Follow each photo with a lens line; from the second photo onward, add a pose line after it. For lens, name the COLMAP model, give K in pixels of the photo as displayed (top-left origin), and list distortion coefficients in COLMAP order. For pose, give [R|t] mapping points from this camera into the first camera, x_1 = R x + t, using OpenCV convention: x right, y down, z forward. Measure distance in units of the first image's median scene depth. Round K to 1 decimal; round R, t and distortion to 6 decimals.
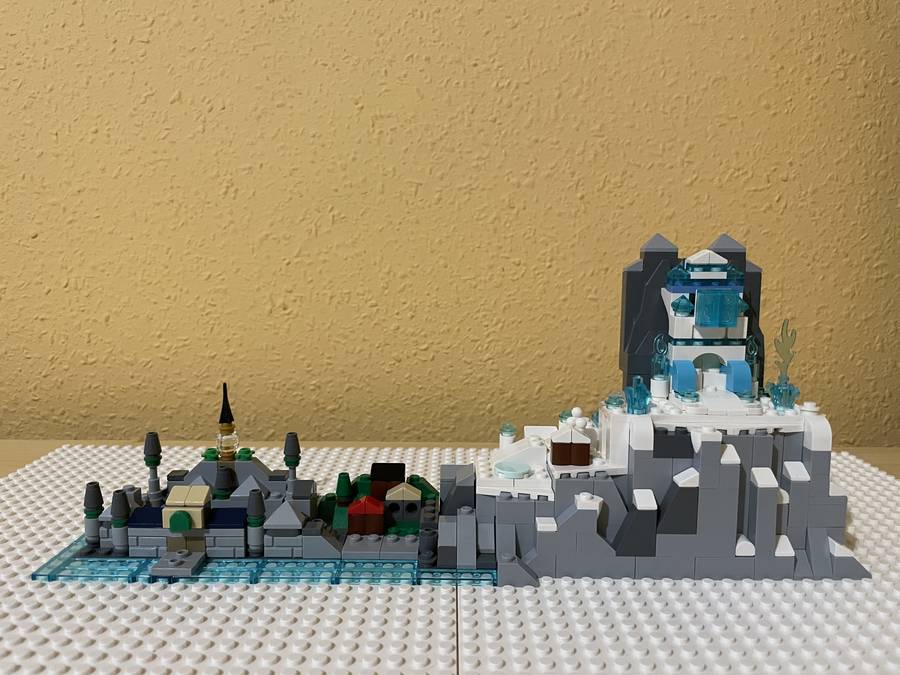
lens RADIAL K [[753.8, 0, 439.0], [0, 753.8, 339.2], [0, 0, 1]] dist [0.052531, -0.110748]
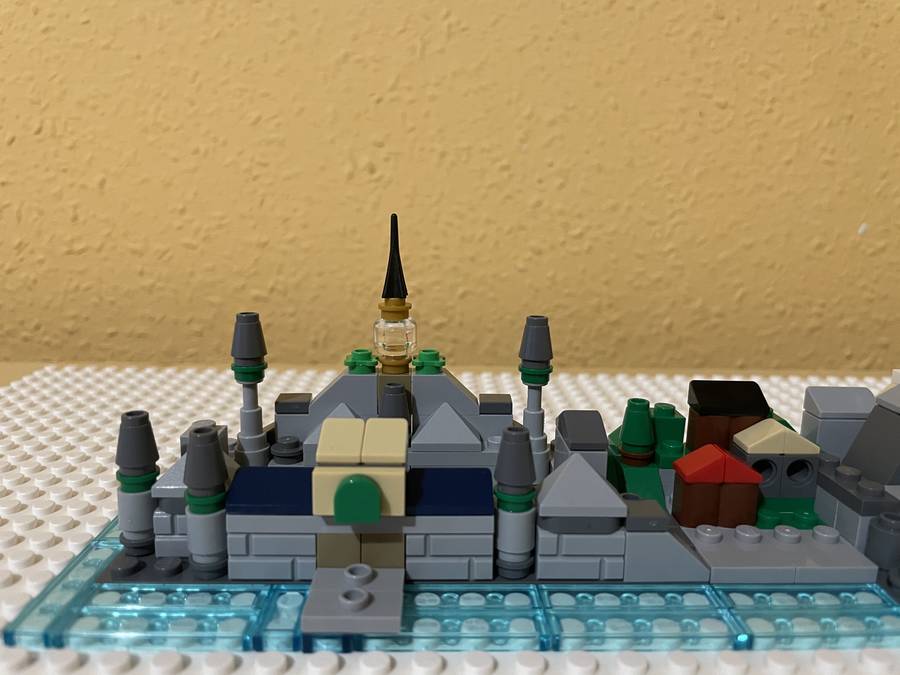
lens RADIAL K [[753.8, 0, 427.1], [0, 753.8, 347.6], [0, 0, 1]] dist [0.052531, -0.110748]
pose [[0.999487, 0.004869, 0.031652, -0.176834], [-0.006897, 0.997908, 0.064280, 0.071702], [-0.031273, -0.064466, 0.997430, 0.326875]]
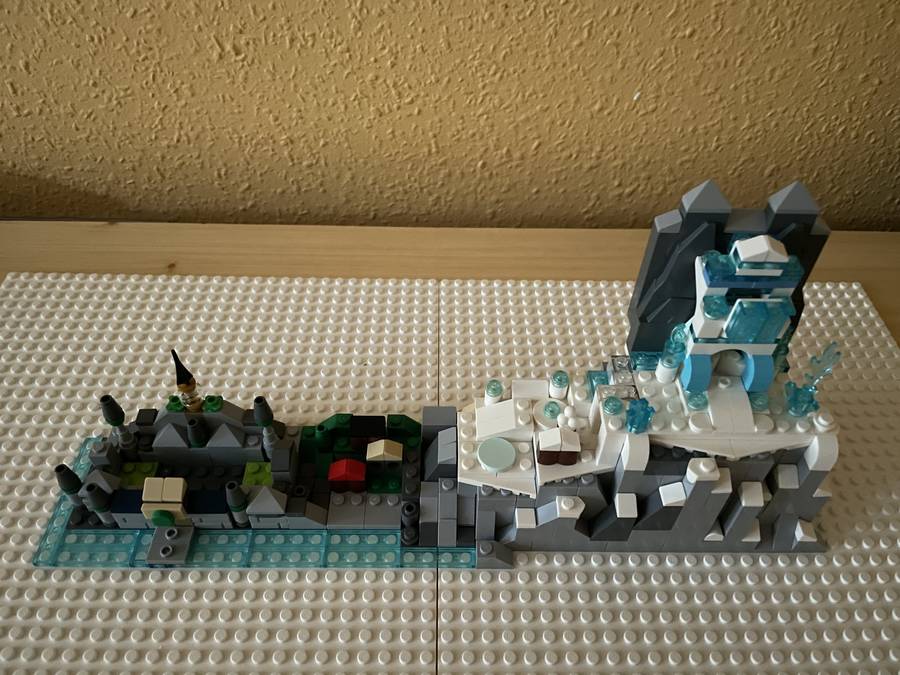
lens RADIAL K [[687.4, 0, 449.1], [0, 687.4, 340.4], [0, 0, 1]] dist [0.017707, -0.045505]
pose [[0.999719, 0.001238, 0.023665, 0.008391], [-0.015729, 0.781619, 0.623558, -0.267576], [-0.017725, -0.623755, 0.781419, 0.220362]]
